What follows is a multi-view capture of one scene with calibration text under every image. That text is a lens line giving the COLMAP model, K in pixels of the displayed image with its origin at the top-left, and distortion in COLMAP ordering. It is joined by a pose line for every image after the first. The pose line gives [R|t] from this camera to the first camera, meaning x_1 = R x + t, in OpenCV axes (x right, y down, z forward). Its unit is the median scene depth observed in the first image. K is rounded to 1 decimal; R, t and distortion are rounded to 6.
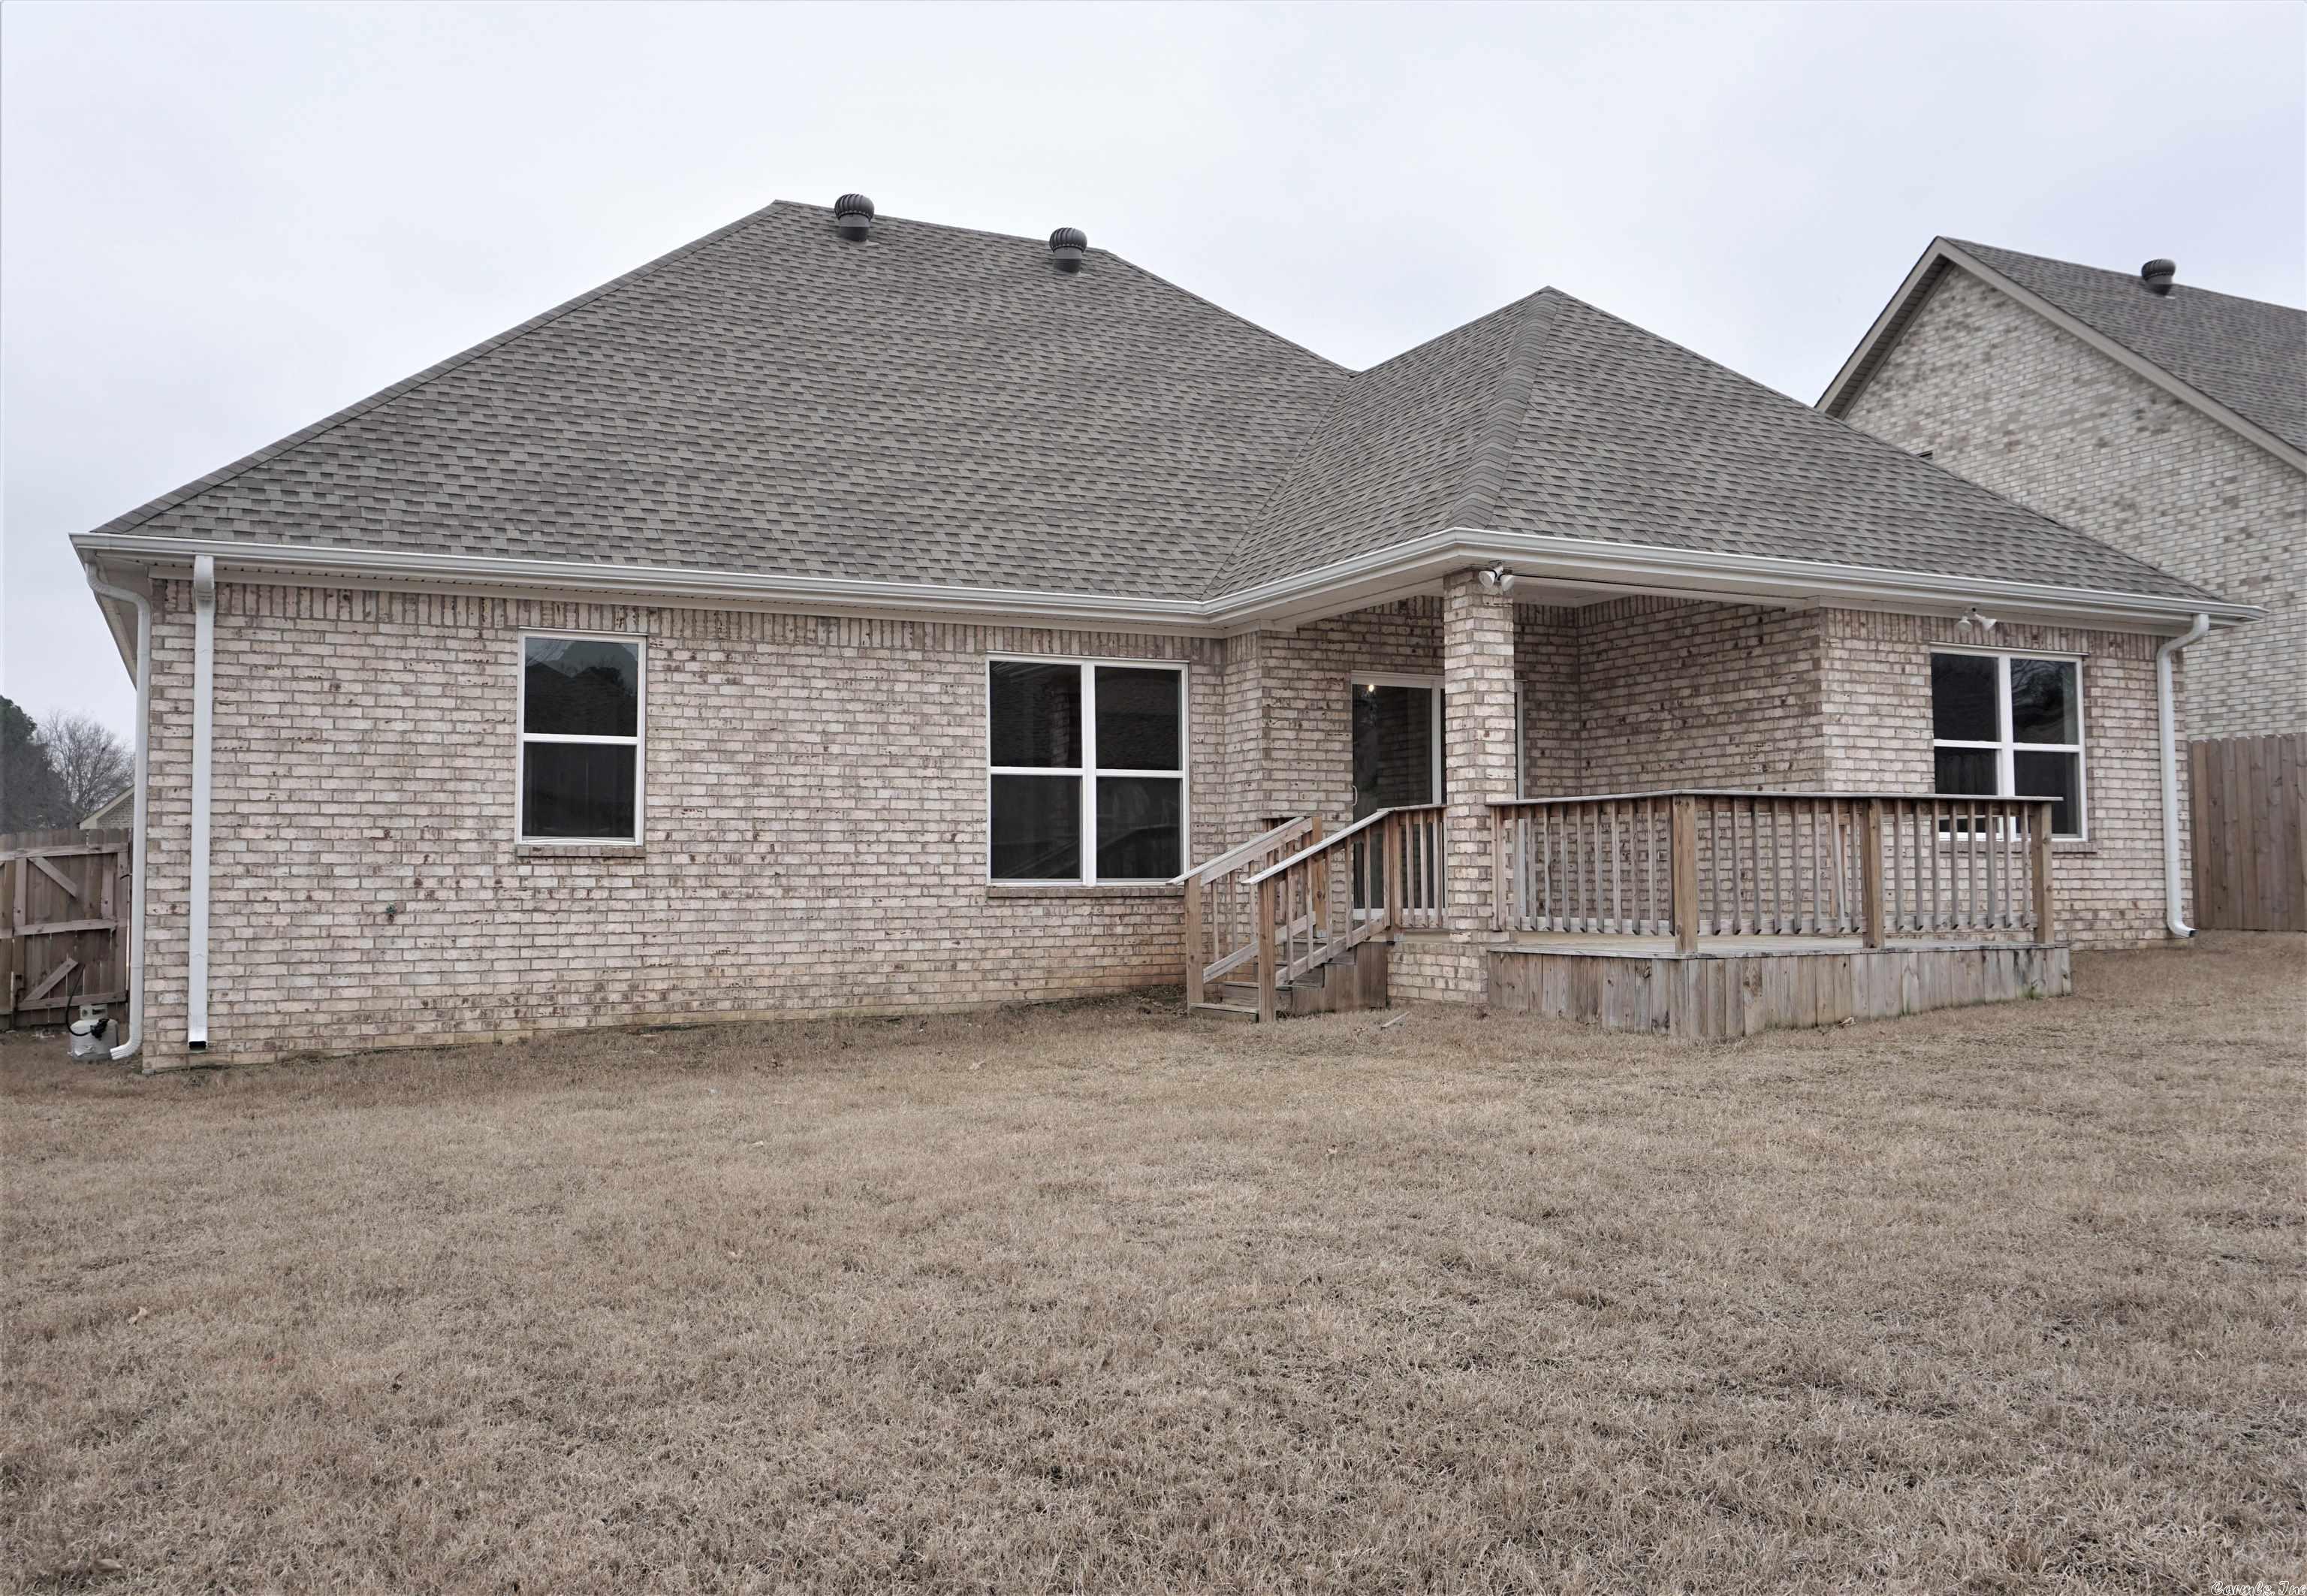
lens RADIAL K [[1888.3, 0, 1154.9], [0, 1888.3, 790.4], [0, 0, 1]] dist [-0.011158, -0.000583]
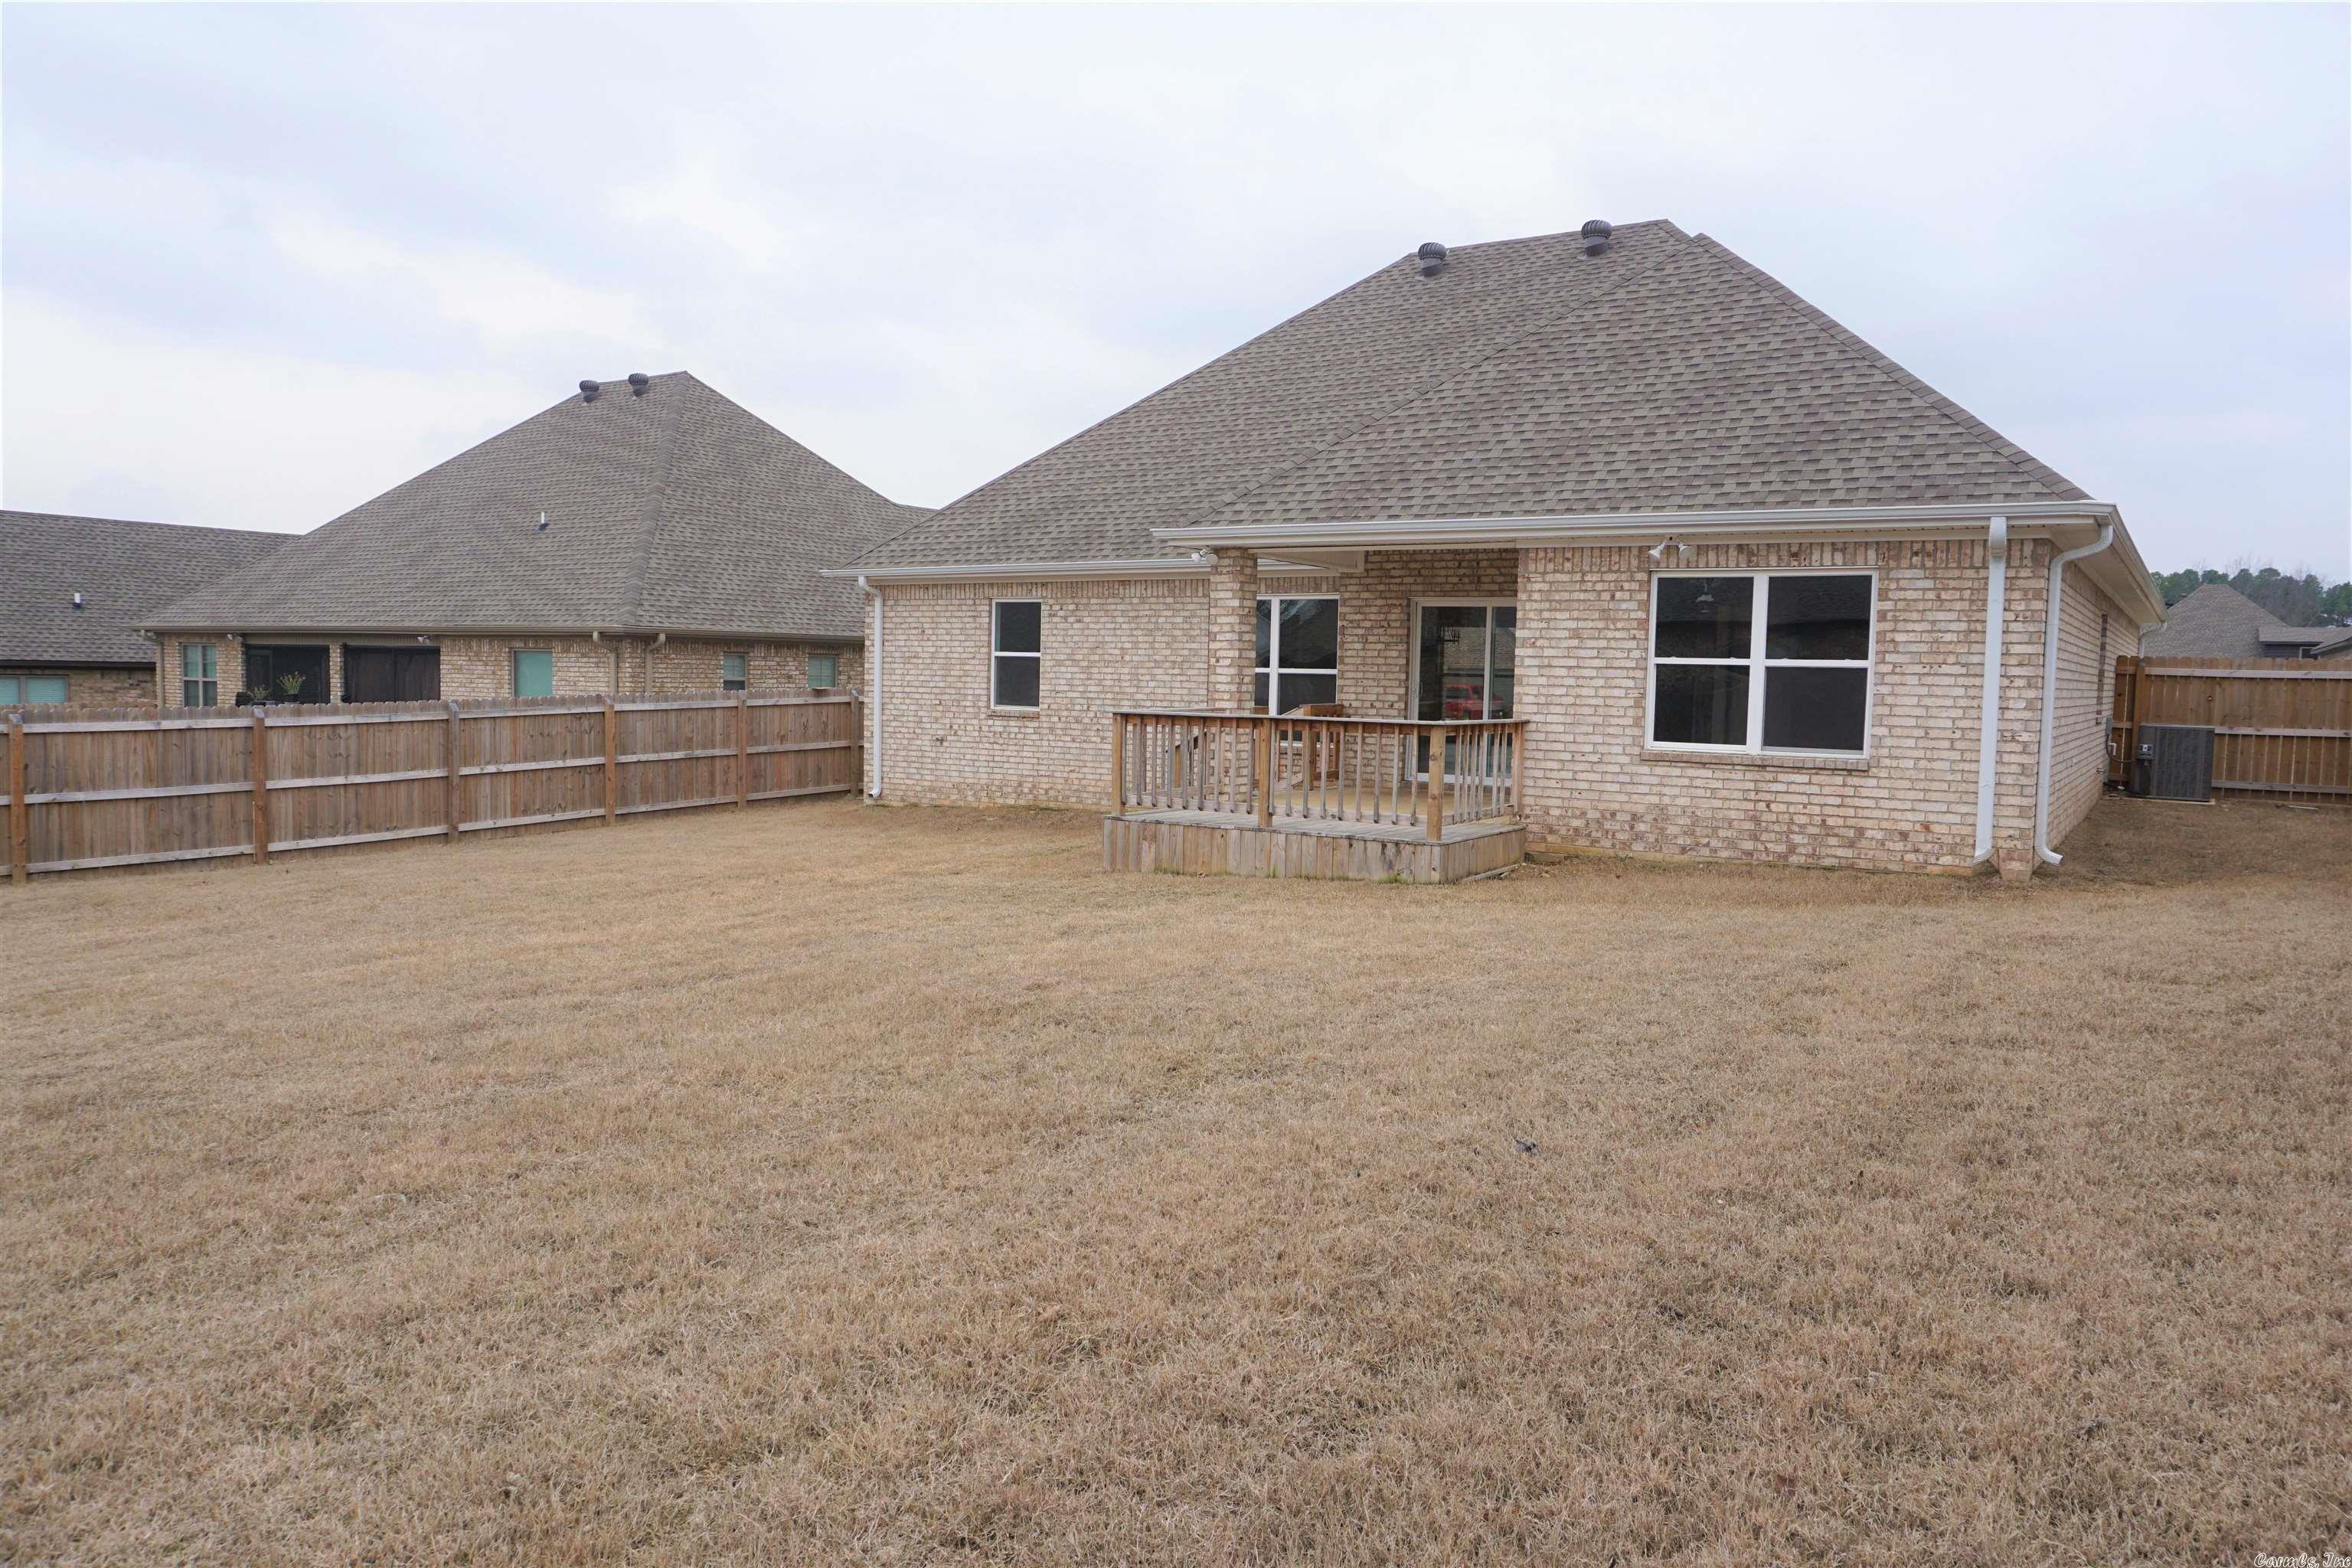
lens RADIAL K [[1590.5, 0, 1174.4], [0, 1590.5, 785.5], [0, 0, 1]] dist [-0.045151, 0.037155]
pose [[0.518665, 0.079086, -0.851312, 1.096130], [0.020252, 0.994297, 0.104707, -0.057215], [0.854738, -0.071548, 0.514105, 0.286691]]
